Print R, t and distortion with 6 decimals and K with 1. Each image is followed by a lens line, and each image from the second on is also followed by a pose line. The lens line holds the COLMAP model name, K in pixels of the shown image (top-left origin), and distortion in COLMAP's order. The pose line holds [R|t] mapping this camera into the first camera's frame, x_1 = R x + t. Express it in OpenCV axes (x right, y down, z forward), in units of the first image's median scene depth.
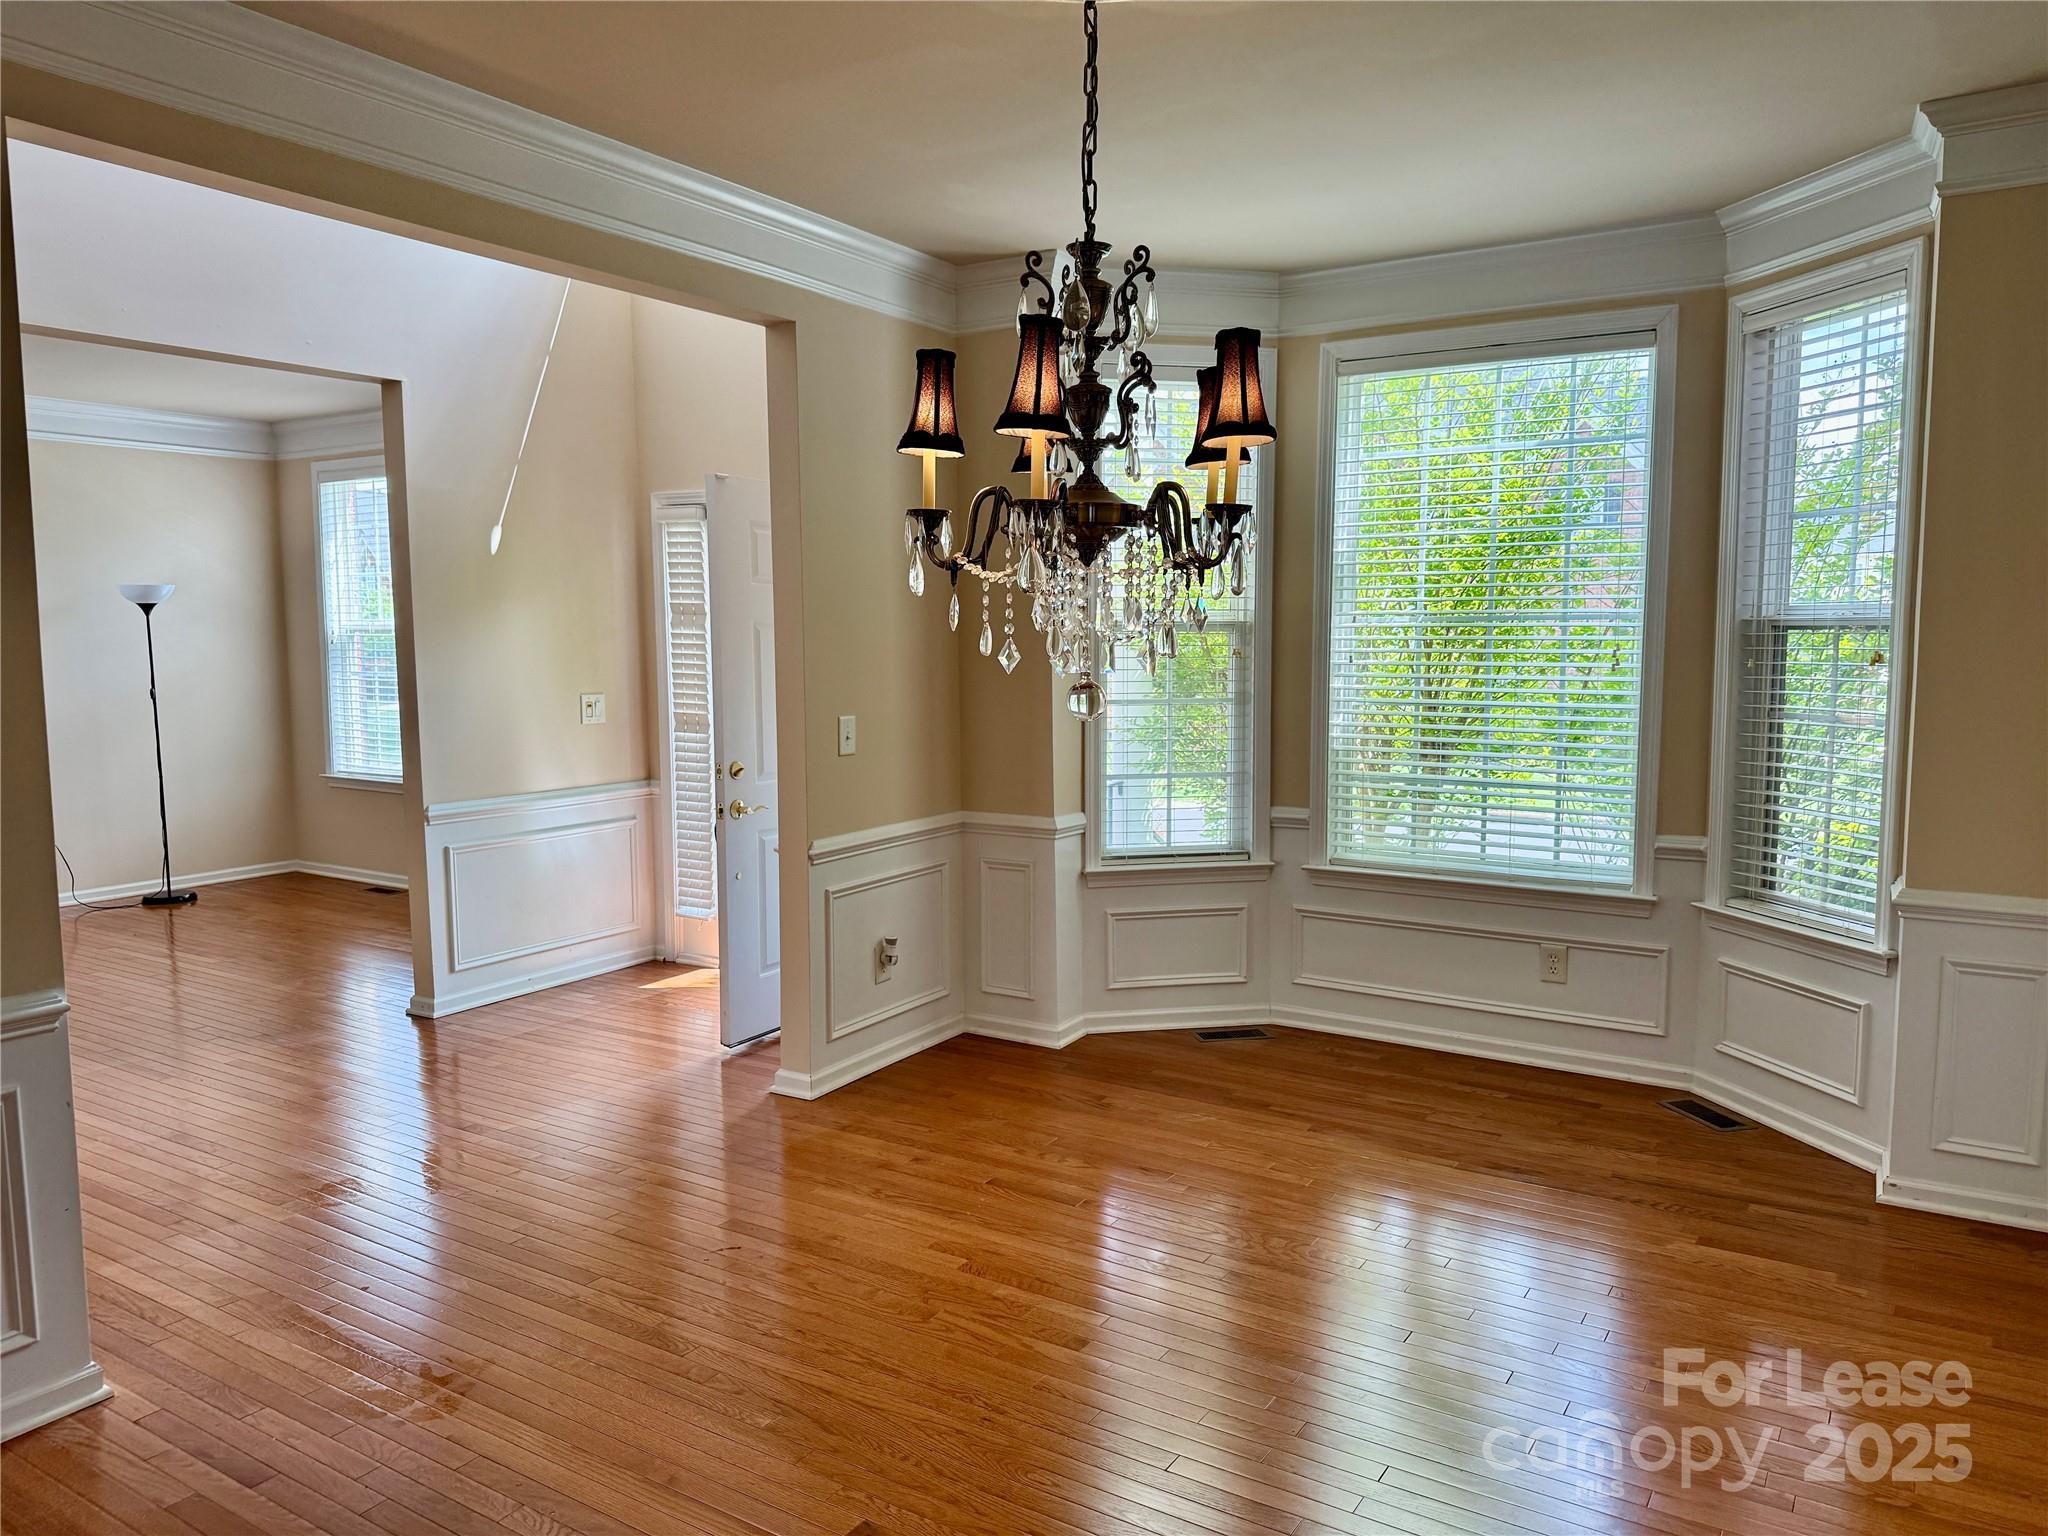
lens RADIAL K [[1430.5, 0, 1022.2], [0, 1430.5, 775.4], [0, 0, 1]] dist [0.048040, -0.068676]
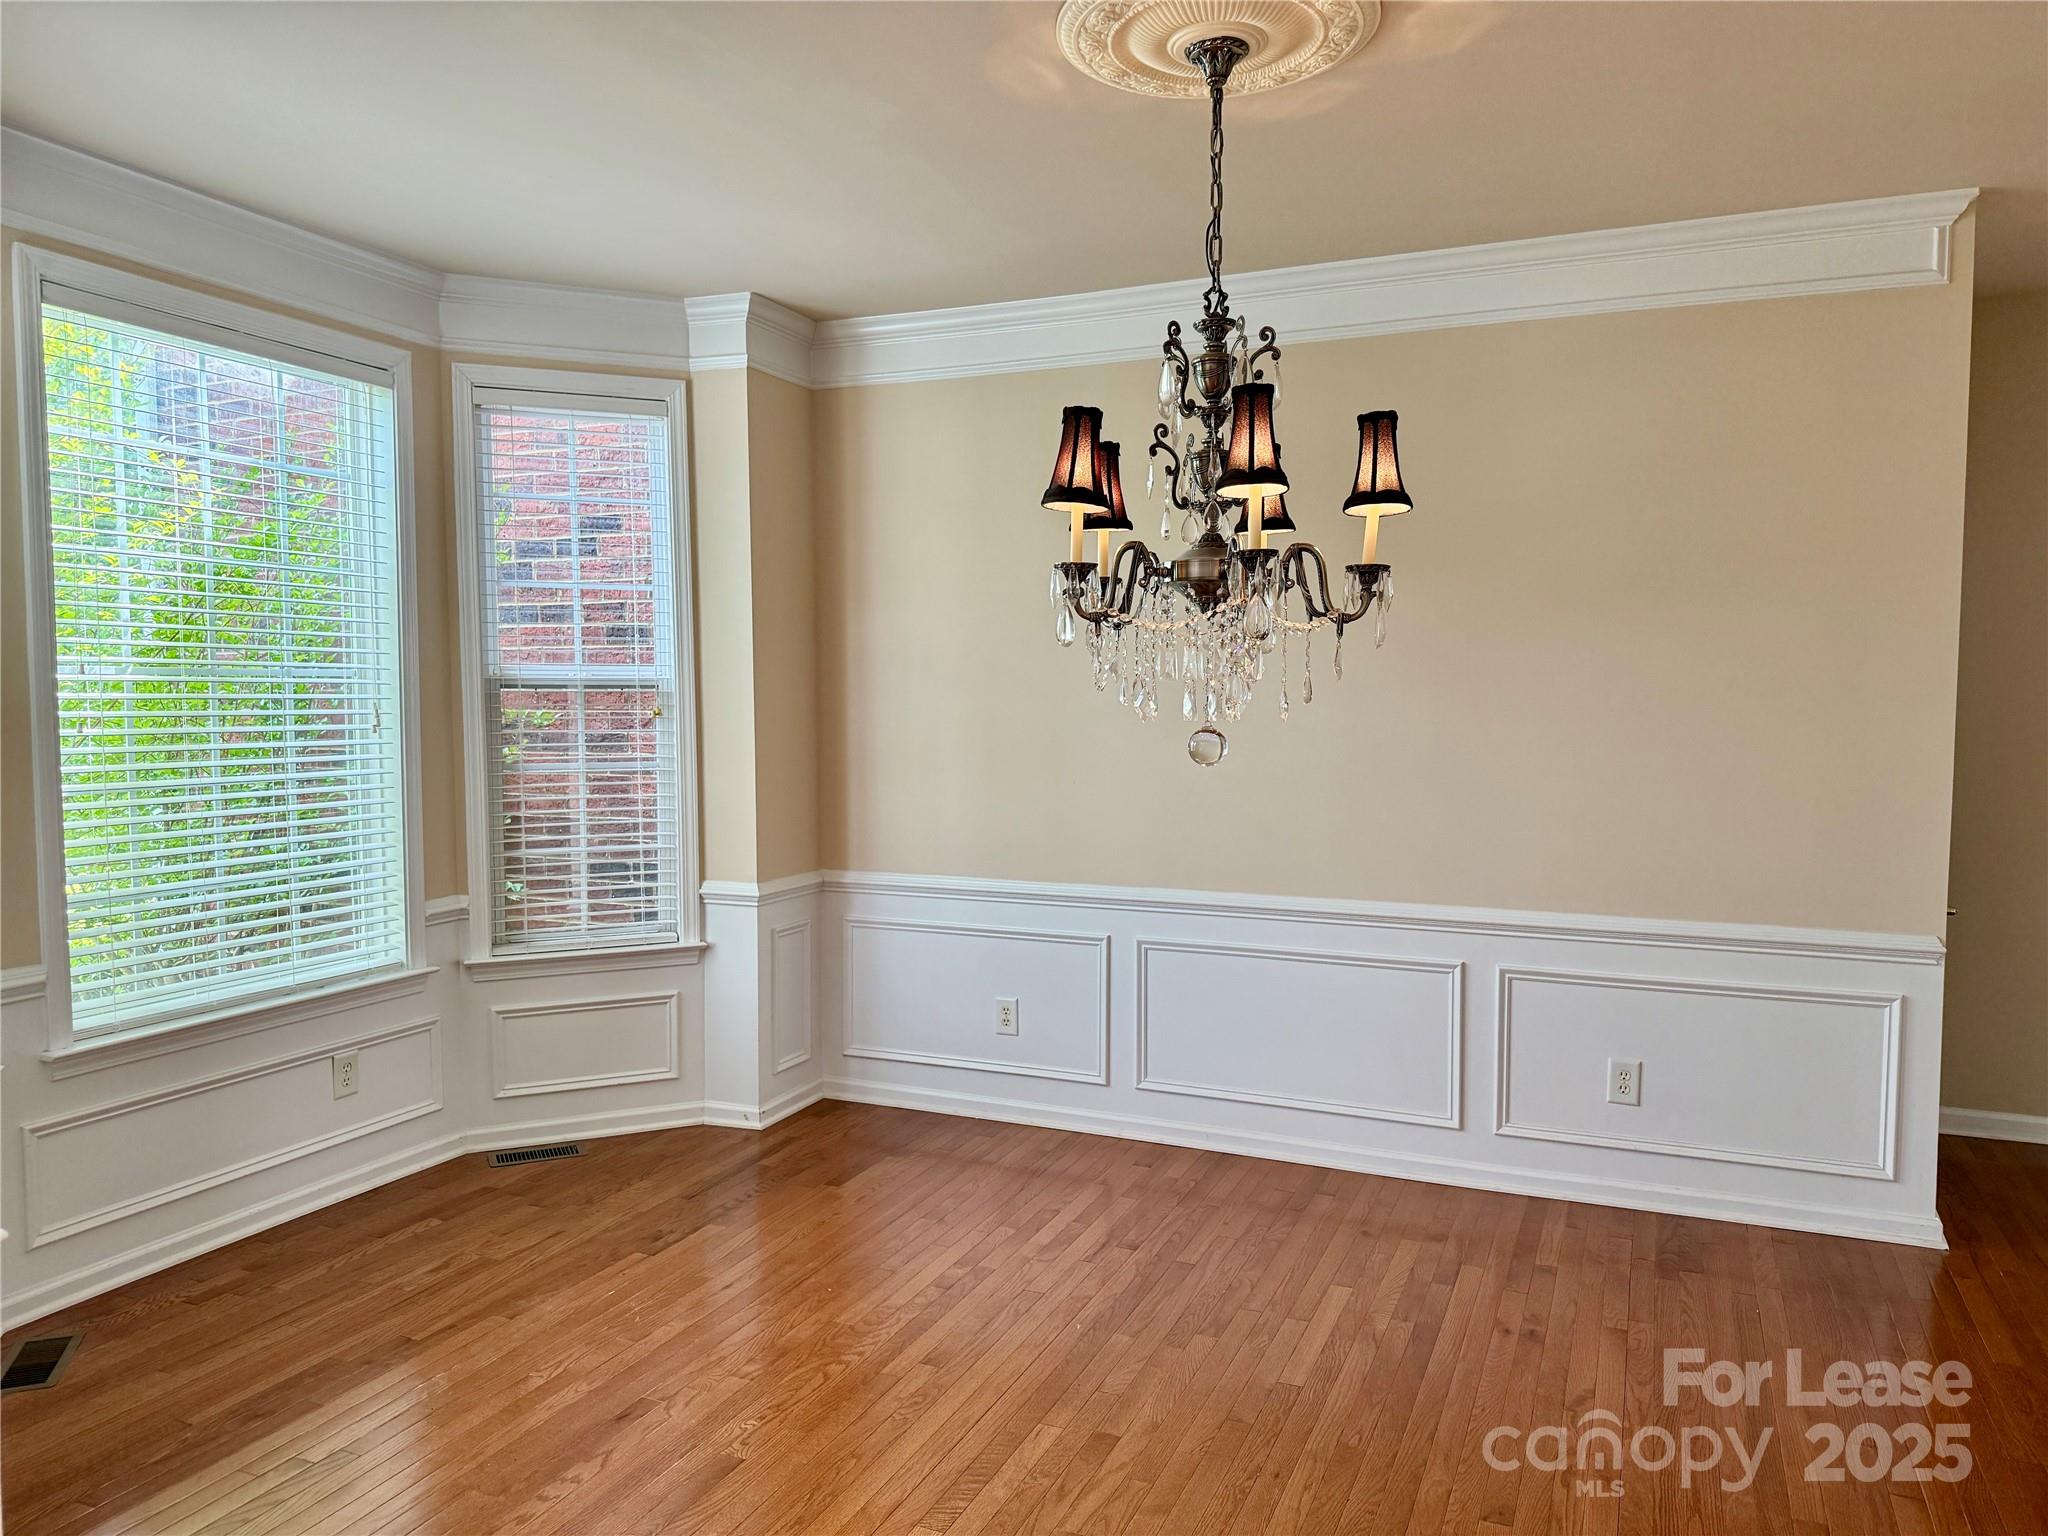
lens RADIAL K [[1430.5, 0, 1019.4], [0, 1430.5, 764.6], [0, 0, 1]] dist [0.048040, -0.068676]
pose [[-0.148708, -0.044235, 0.987891, -0.546339], [0.107877, 0.992311, 0.060672, -0.062955], [-0.982979, 0.115593, -0.142793, 0.729873]]
